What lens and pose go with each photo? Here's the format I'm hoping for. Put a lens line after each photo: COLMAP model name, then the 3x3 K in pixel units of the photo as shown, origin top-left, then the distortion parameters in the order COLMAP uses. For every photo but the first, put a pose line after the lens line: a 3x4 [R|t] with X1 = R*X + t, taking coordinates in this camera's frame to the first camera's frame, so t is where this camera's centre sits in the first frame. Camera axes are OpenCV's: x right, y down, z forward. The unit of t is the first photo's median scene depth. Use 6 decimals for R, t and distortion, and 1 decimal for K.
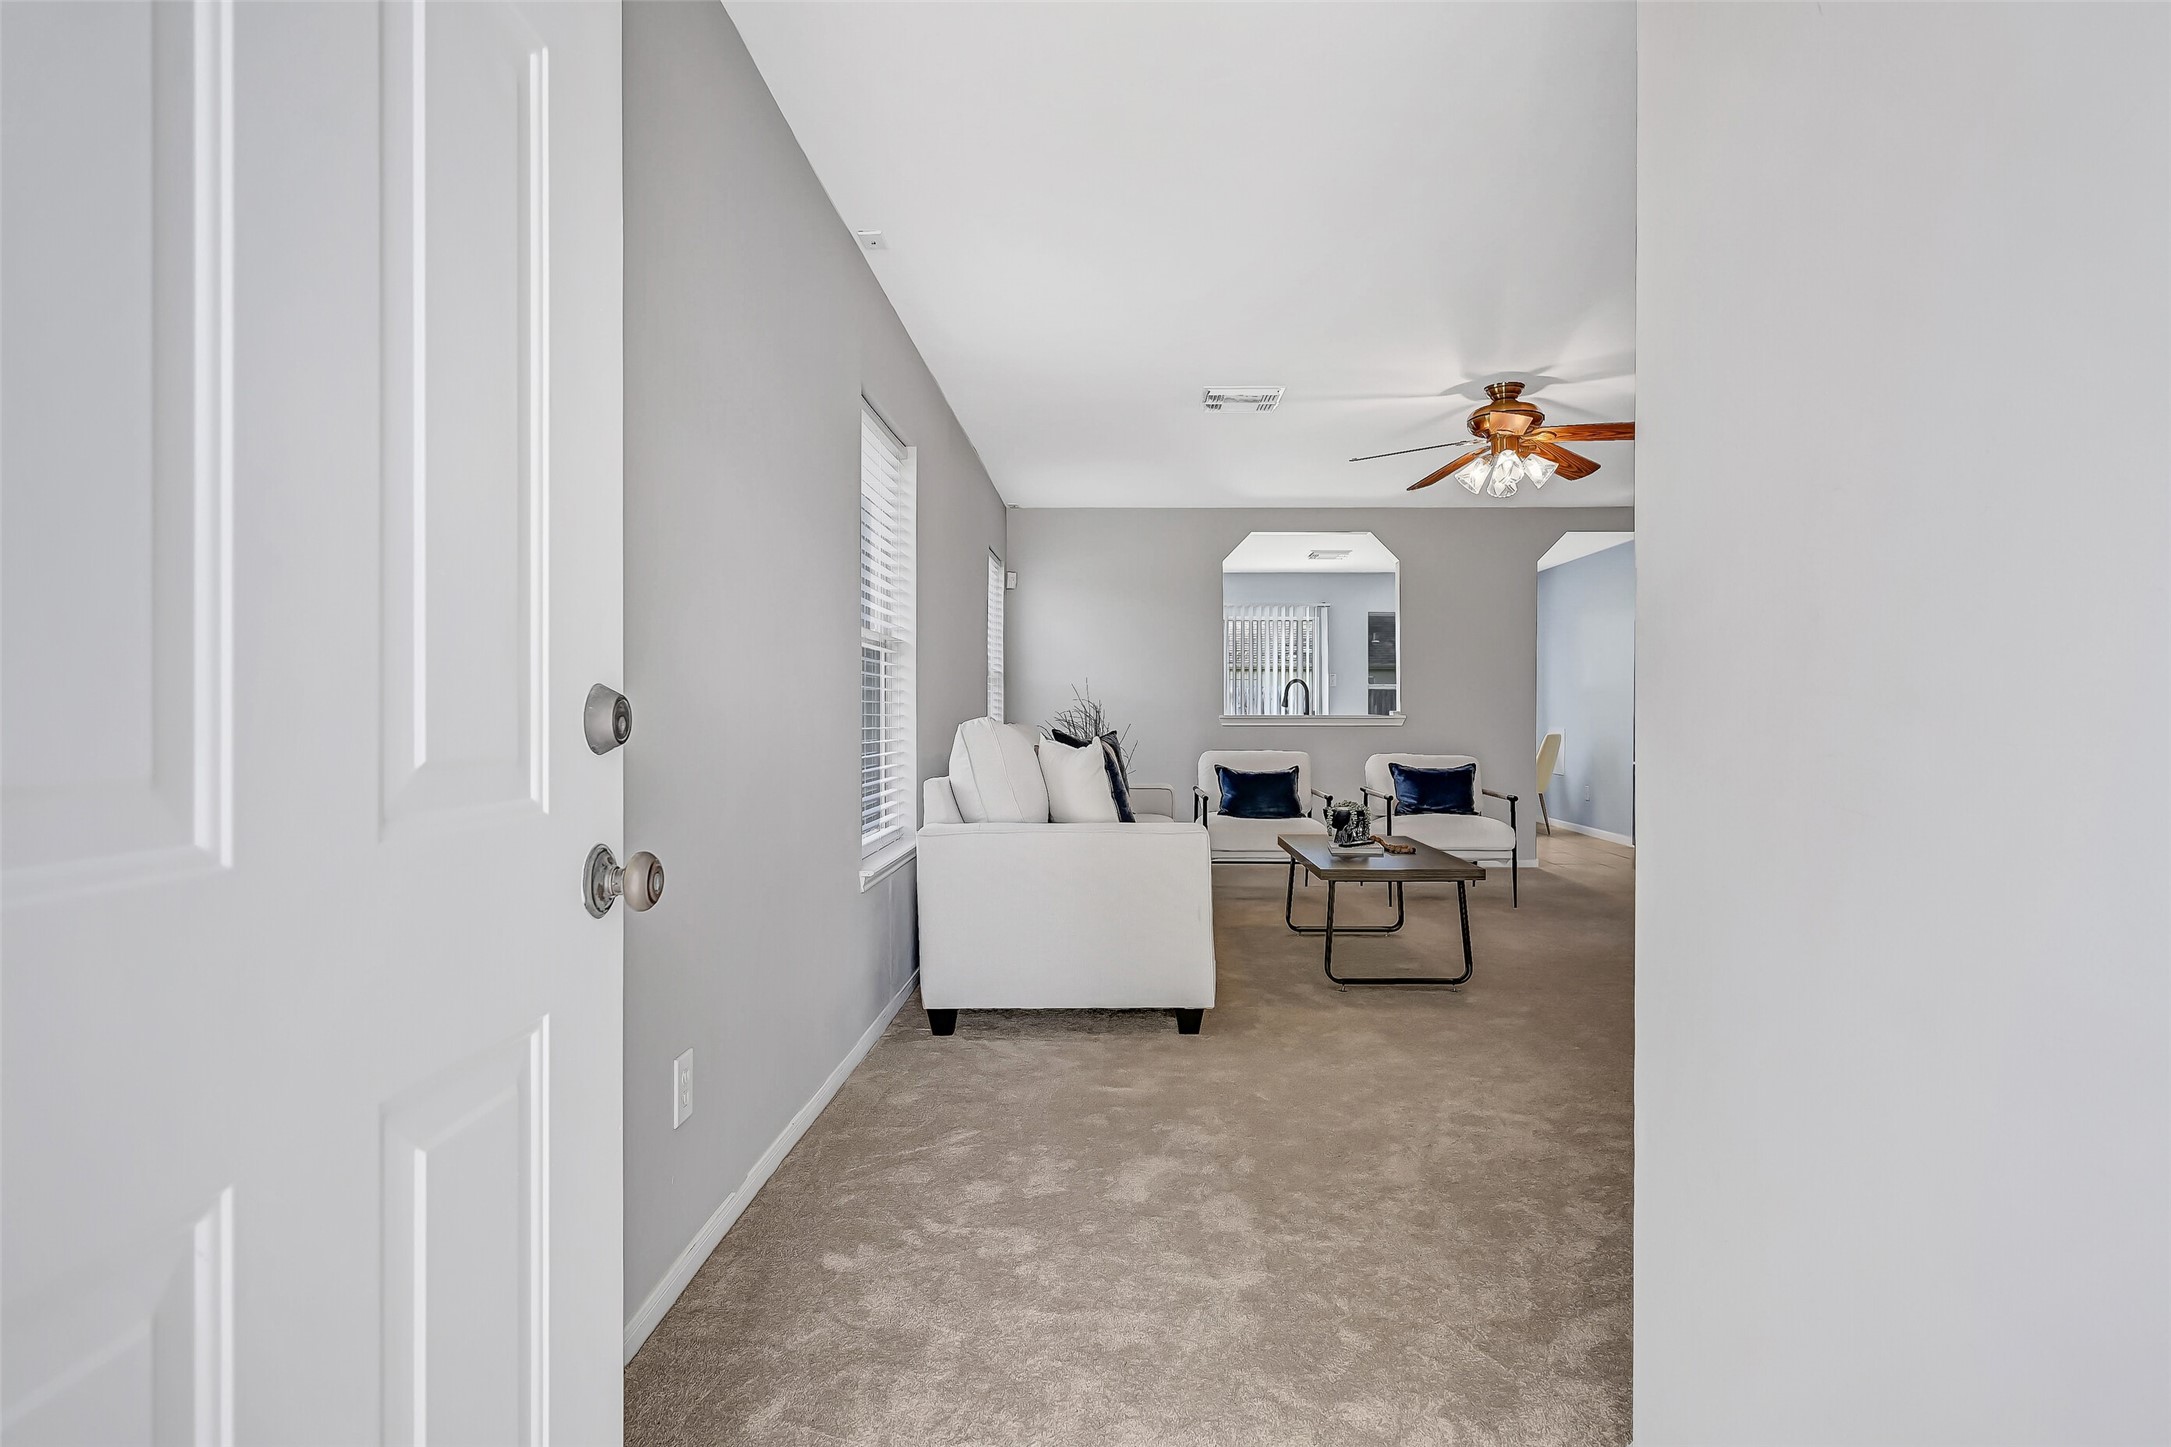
lens RADIAL K [[1116.7, 0, 1085.5], [0, 1116.7, 723.5], [0, 0, 1]] dist [-0.000007, 0.000047]
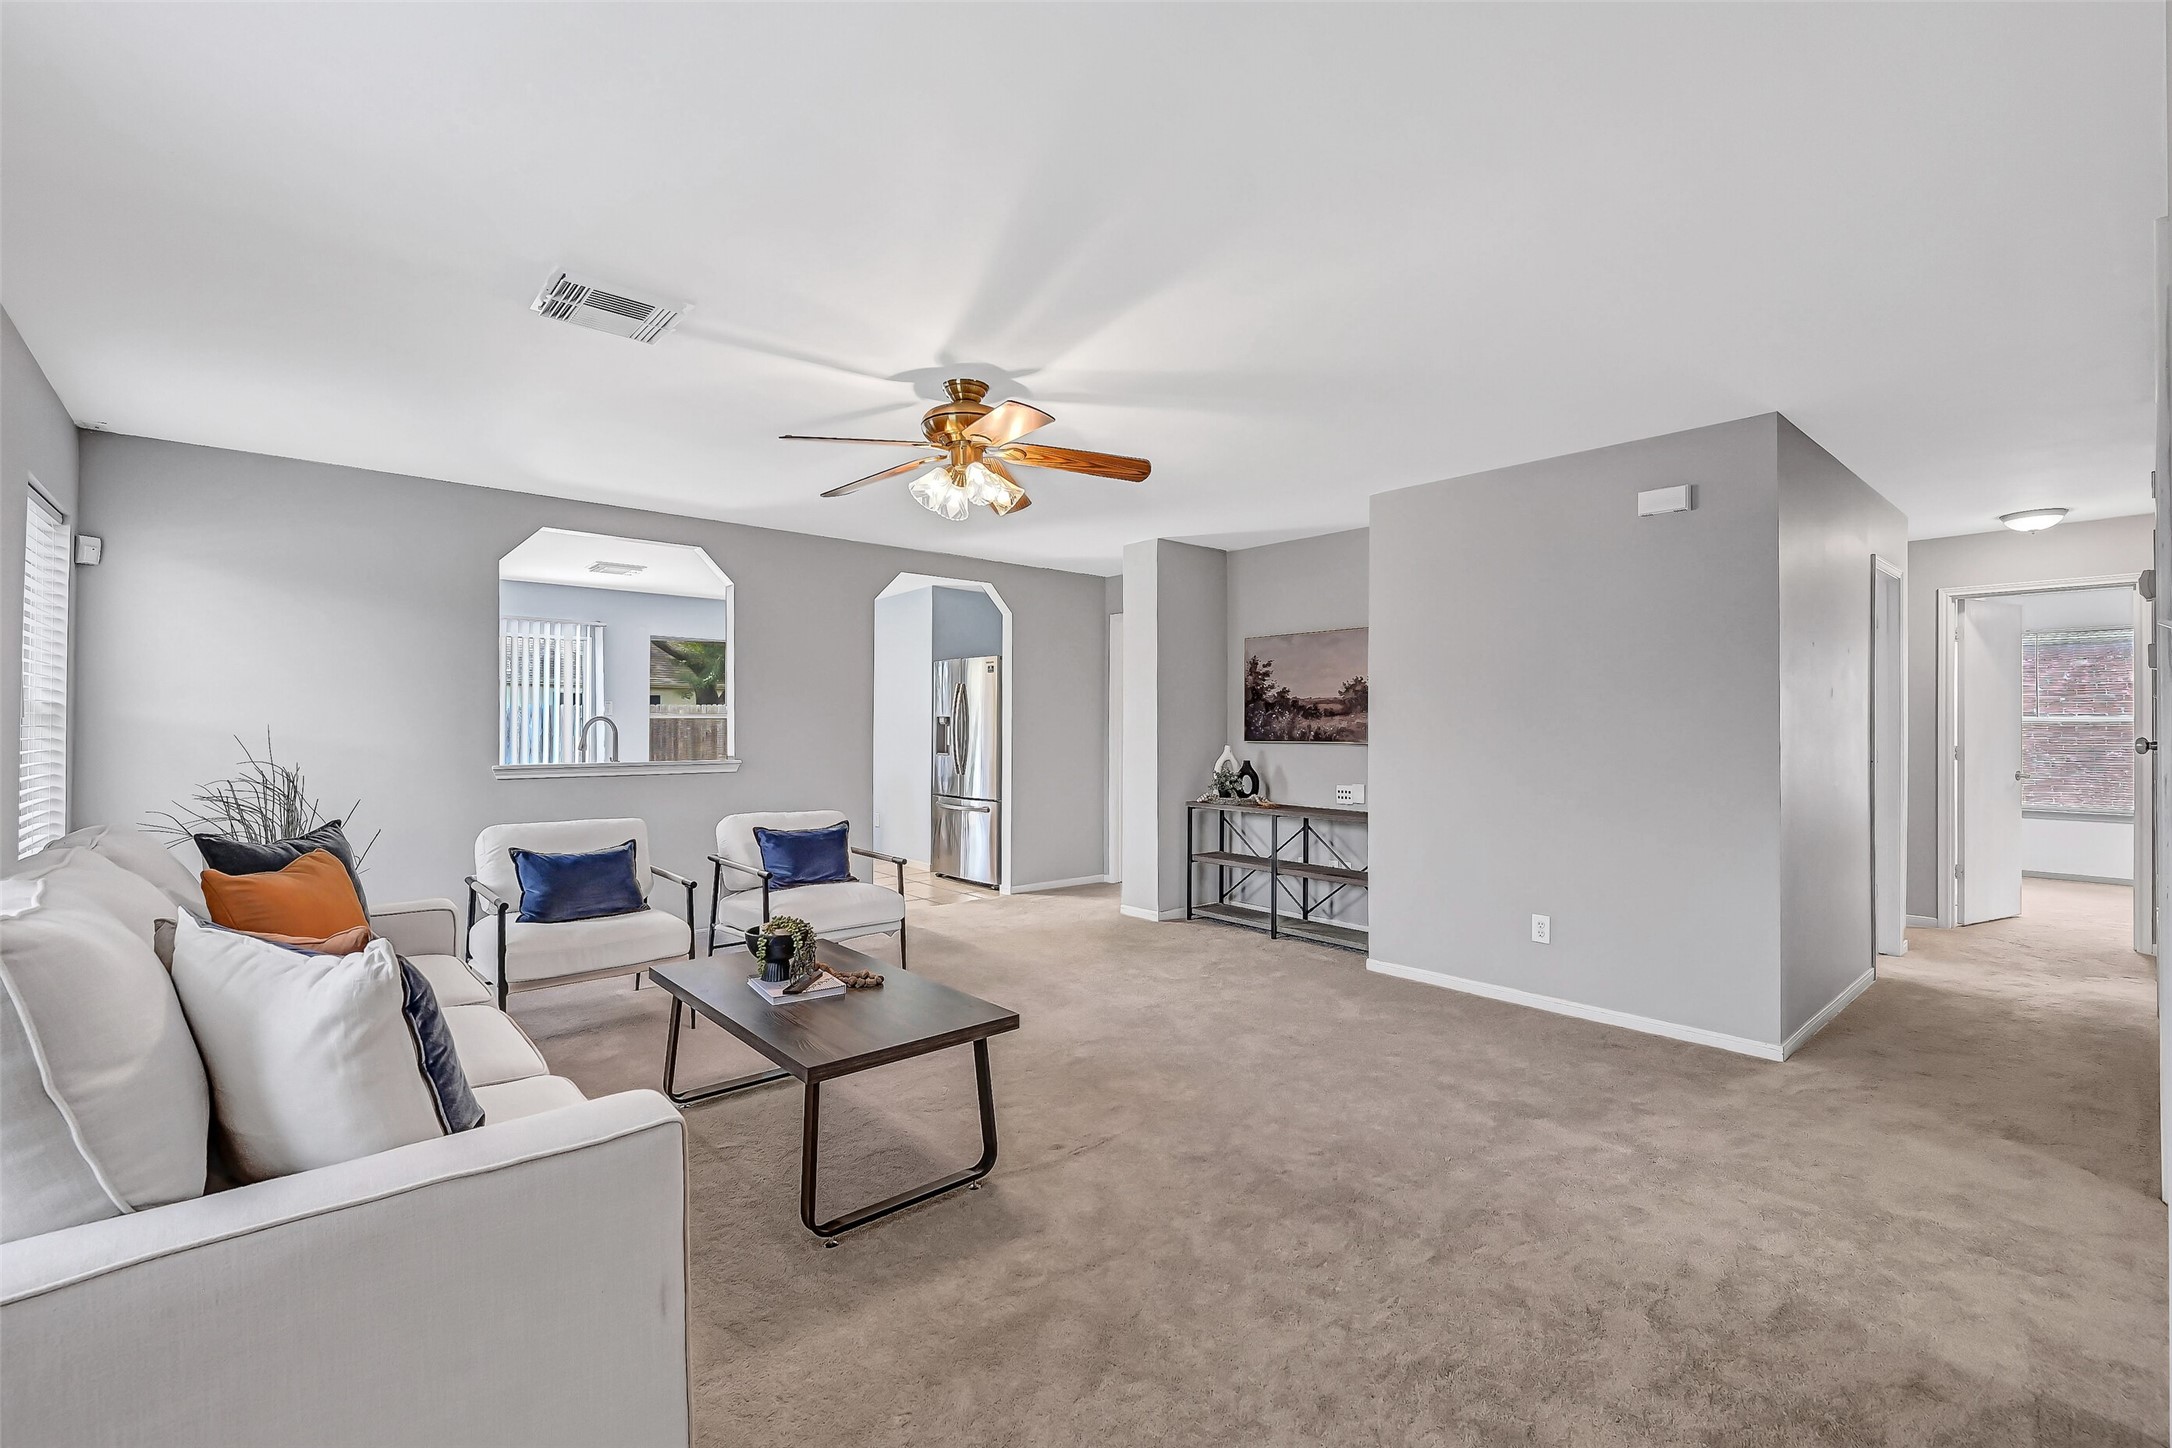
lens RADIAL K [[923.8, 0, 1086.0], [0, 923.8, 724.0], [0, 0, 1]] dist [-0.002121, -0.000689]
pose [[0.728000, 0.001432, 0.685575, -0.018243], [0.002512, 0.999986, -0.004756, -0.037979], [-0.685572, 0.005185, 0.727986, 0.335645]]
